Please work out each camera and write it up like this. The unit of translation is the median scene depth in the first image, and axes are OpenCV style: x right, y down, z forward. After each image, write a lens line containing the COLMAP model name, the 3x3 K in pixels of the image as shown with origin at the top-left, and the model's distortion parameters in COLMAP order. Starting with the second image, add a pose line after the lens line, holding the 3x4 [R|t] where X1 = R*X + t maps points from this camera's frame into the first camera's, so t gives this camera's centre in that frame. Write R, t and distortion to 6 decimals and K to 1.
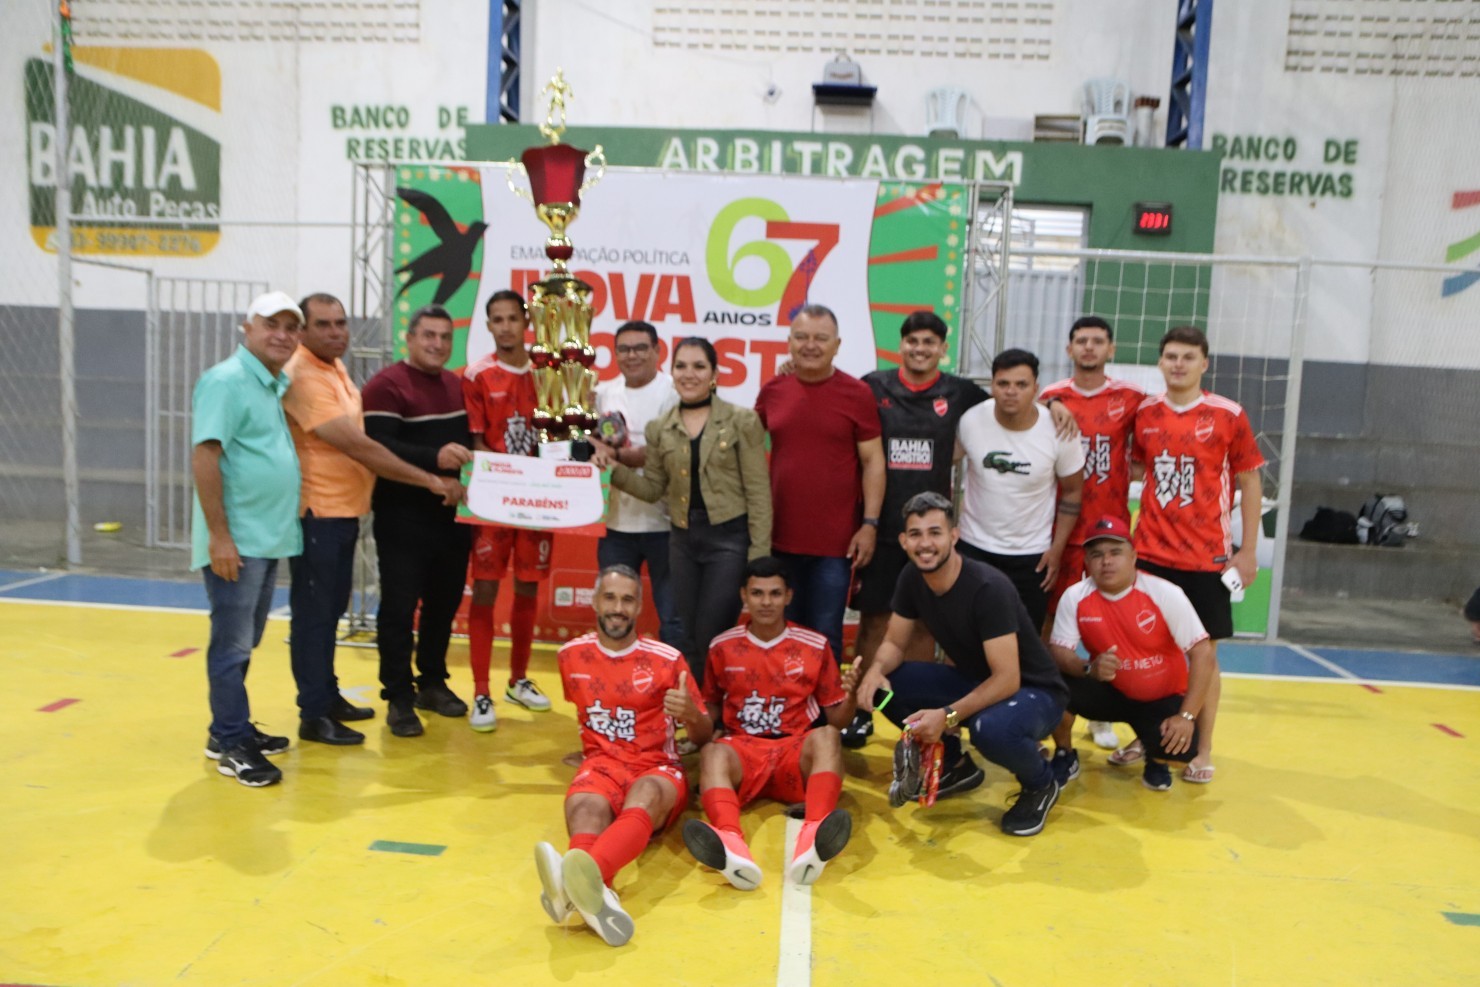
lens RADIAL K [[1198.3, 0, 751.2], [0, 1198.3, 535.0], [0, 0, 1]] dist [-0.091859, 0.075162]
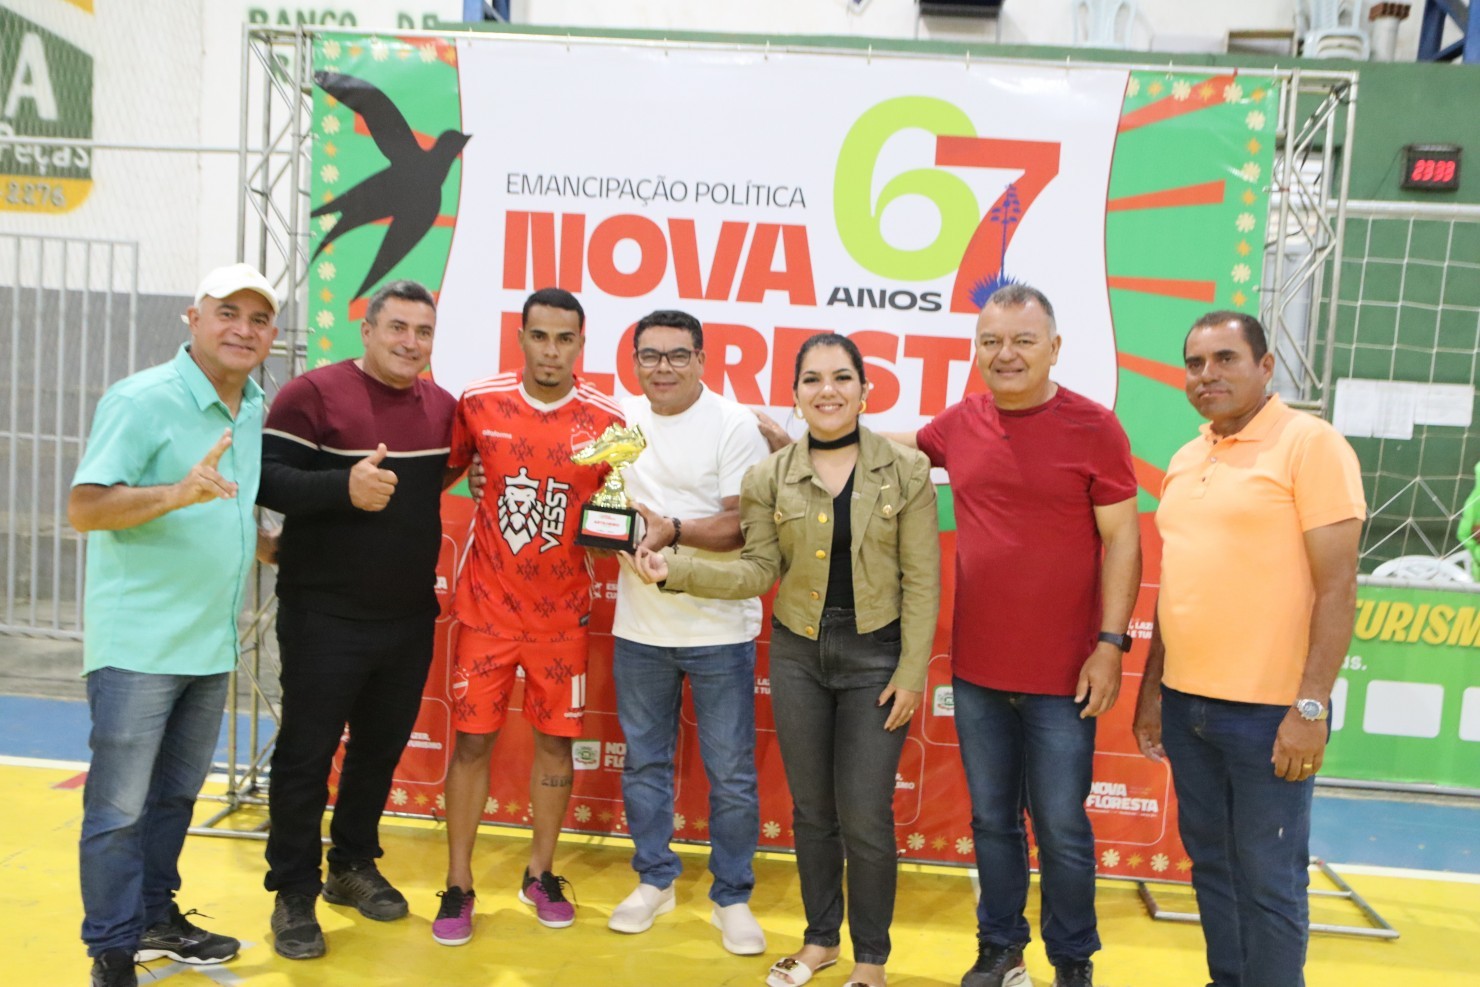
lens RADIAL K [[1364.4, 0, 747.7], [0, 1364.4, 506.0], [0, 0, 1]] dist [-0.033236, 0.000000]
pose [[0.999863, 0.013610, -0.009455, -0.072550], [-0.013975, 0.999114, -0.039701, -0.047841], [0.008906, 0.039828, 0.999167, 0.313597]]
